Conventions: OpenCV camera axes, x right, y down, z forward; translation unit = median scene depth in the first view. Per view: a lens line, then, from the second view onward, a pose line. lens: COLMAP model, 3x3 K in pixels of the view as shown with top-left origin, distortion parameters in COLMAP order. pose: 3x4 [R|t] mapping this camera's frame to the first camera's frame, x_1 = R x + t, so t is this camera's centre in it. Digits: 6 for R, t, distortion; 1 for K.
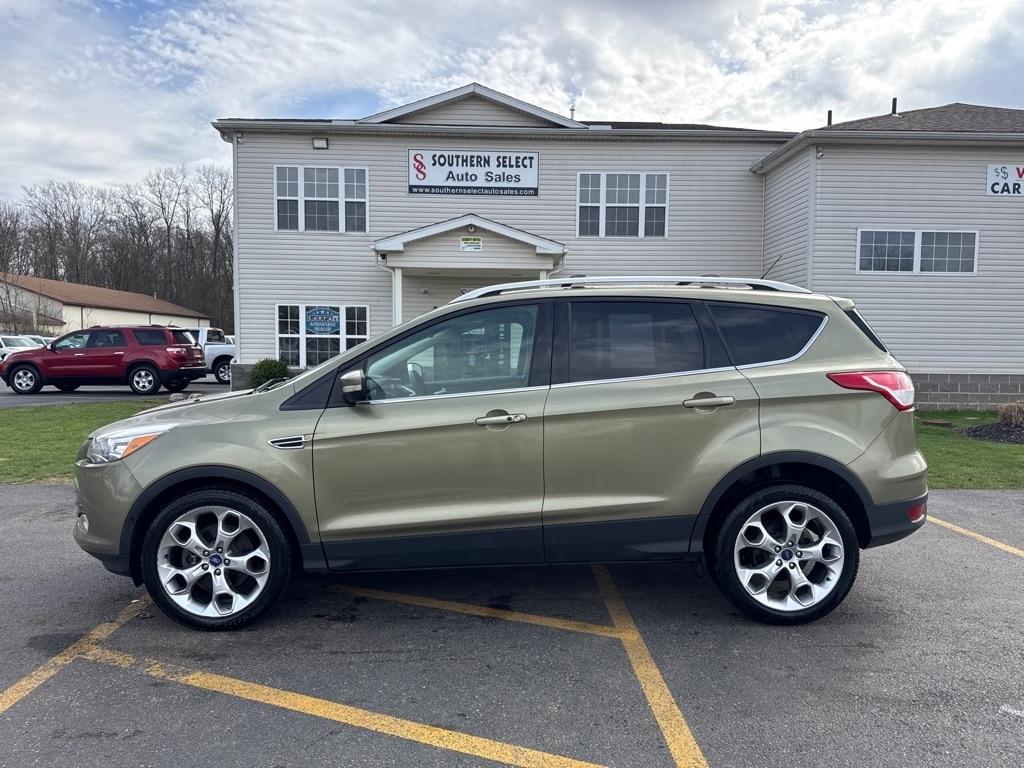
lens RADIAL K [[718.9, 0, 505.1], [0, 718.9, 382.4], [0, 0, 1]] dist [0.071791, -0.104889]
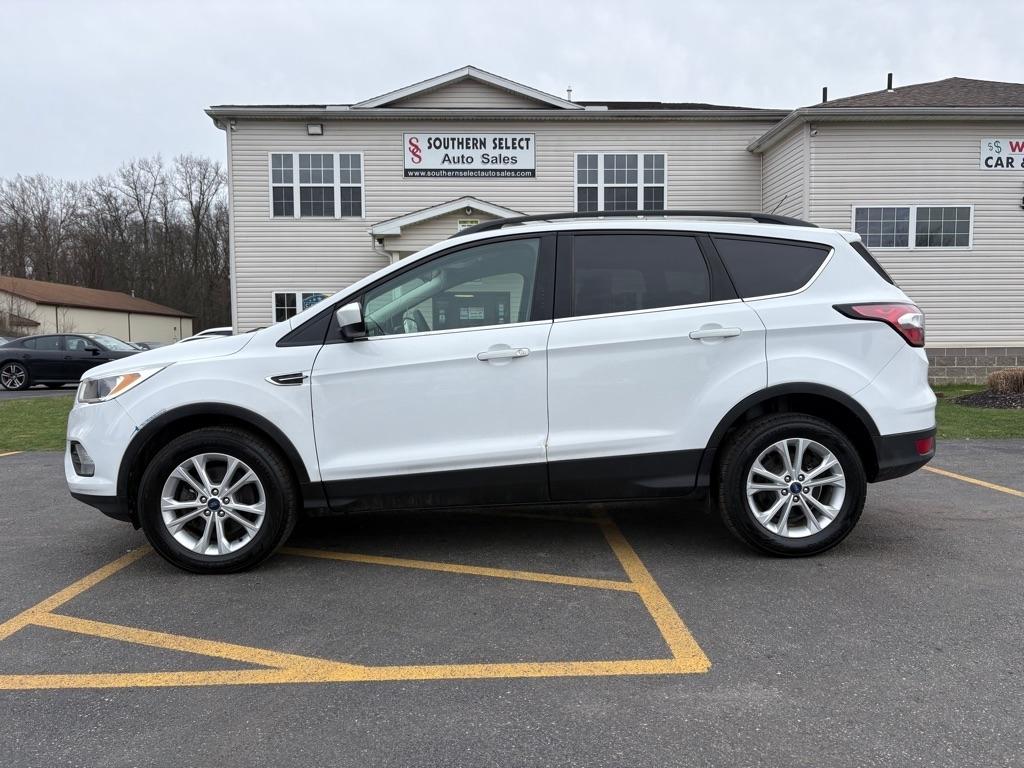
lens RADIAL K [[781.3, 0, 513.3], [0, 781.3, 384.4], [0, 0, 1]] dist [0.008869, -0.014743]
pose [[0.999788, -0.019010, 0.007958, 0.001479], [0.018990, 0.999816, 0.002534, 0.021791], [-0.008005, -0.002382, 0.999965, -0.071269]]
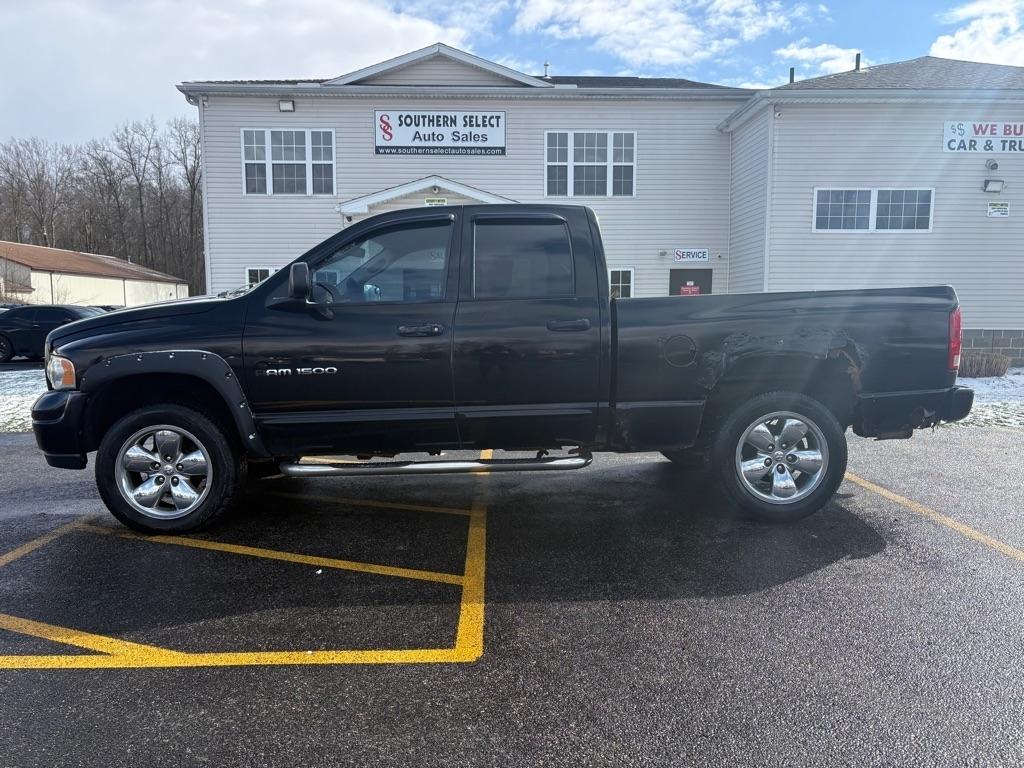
lens RADIAL K [[782.3, 0, 512.2], [0, 782.3, 384.9], [0, 0, 1]] dist [0.011291, -0.019308]
pose [[0.999930, -0.011468, 0.002791, 0.048458], [0.011327, 0.998868, 0.046197, 0.008053], [-0.003317, -0.046162, 0.998928, -0.094273]]
